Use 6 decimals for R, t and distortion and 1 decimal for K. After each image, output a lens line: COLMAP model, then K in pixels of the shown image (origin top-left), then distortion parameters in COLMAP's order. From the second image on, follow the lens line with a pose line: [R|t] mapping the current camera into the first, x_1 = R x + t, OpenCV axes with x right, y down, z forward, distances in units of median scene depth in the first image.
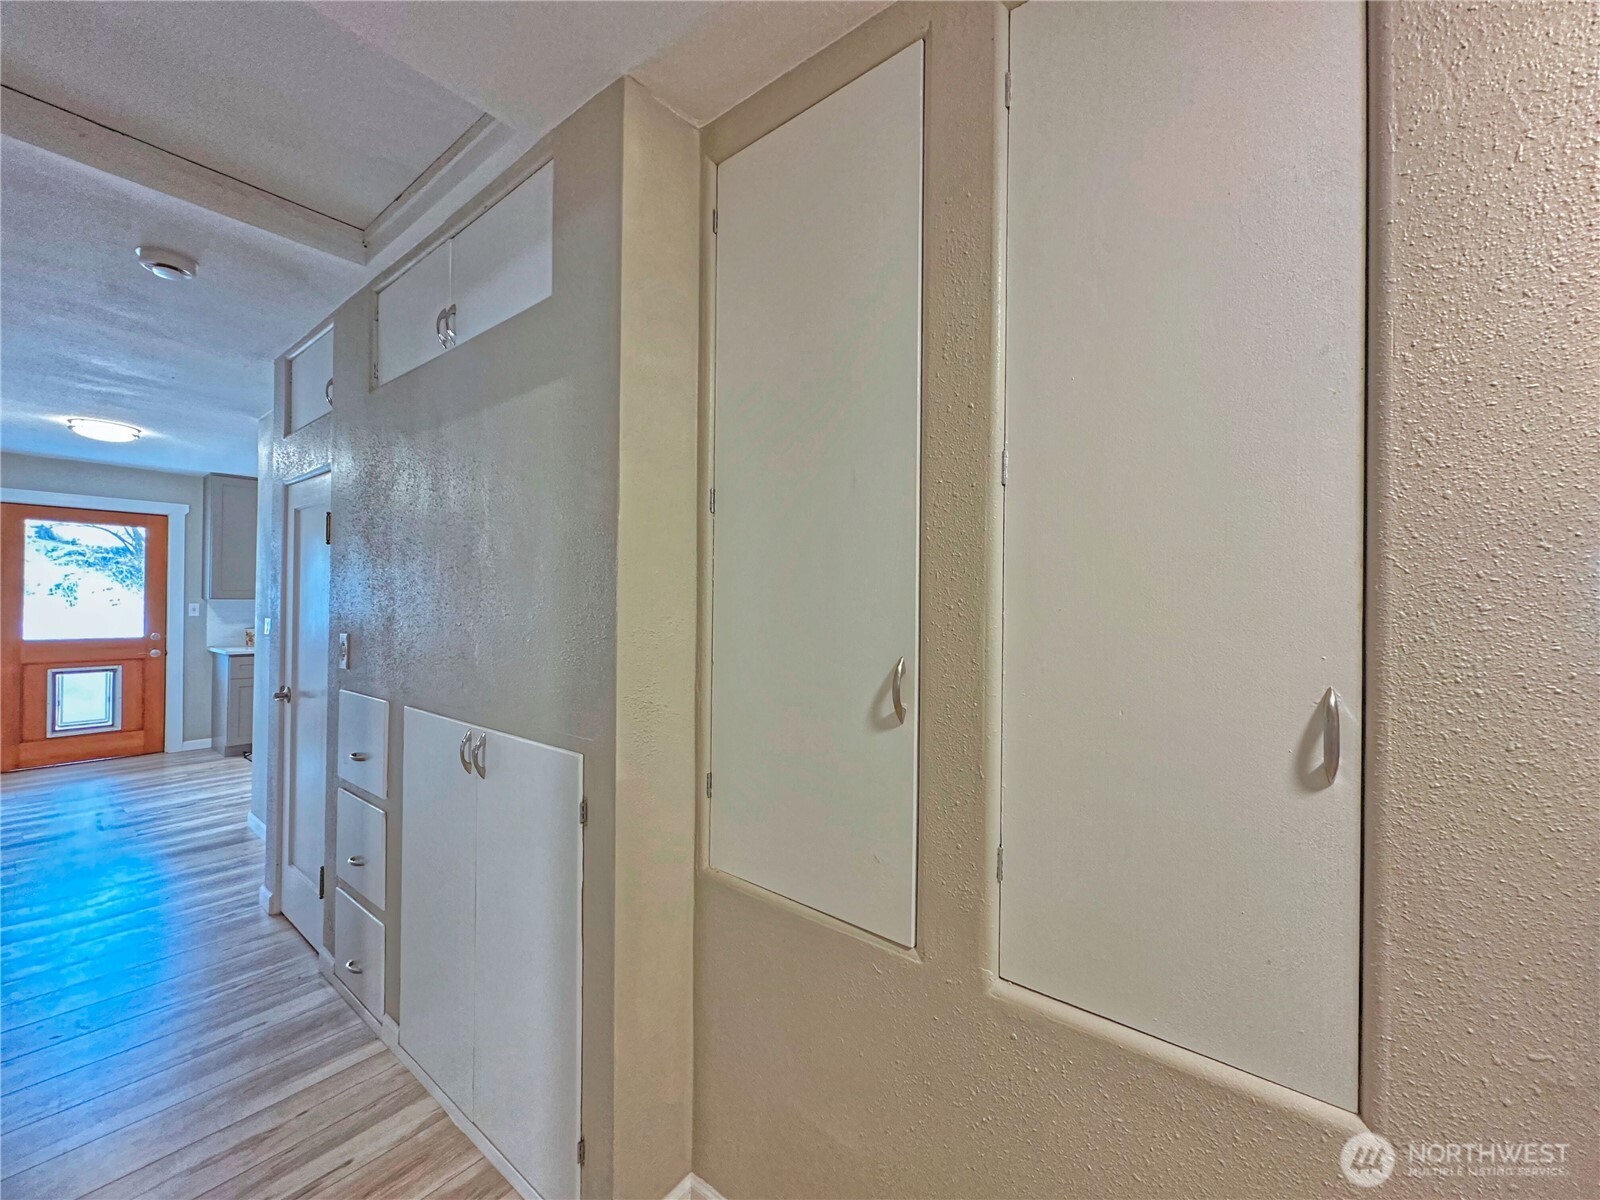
lens RADIAL K [[637.8, 0, 793.7], [0, 637.8, 595.6], [0, 0, 1]] dist [-0.006950, 0.001891]
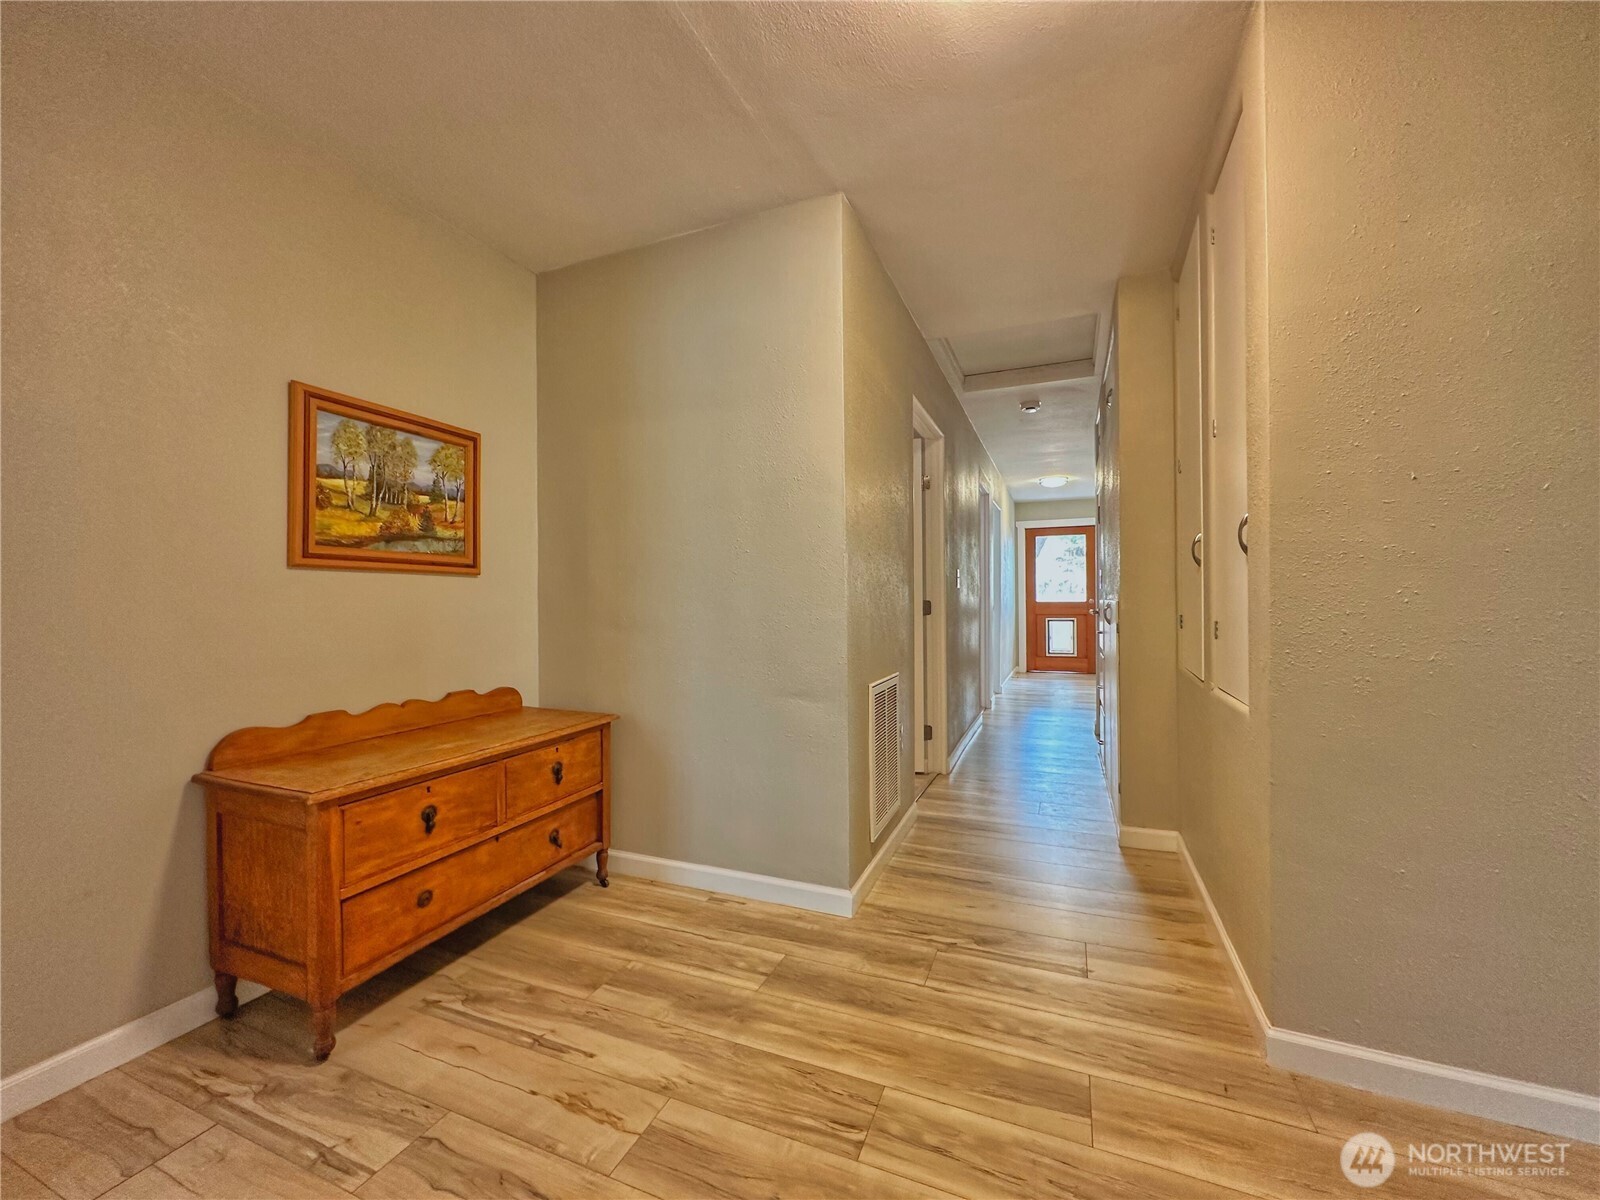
lens RADIAL K [[637.8, 0, 803.0], [0, 637.8, 597.9], [0, 0, 1]] dist [-0.006950, 0.001891]
pose [[0.272080, -0.015262, -0.962154, 0.392386], [0.019322, 0.999759, -0.010395, 0.065488], [0.962081, -0.015762, 0.272309, -0.163067]]
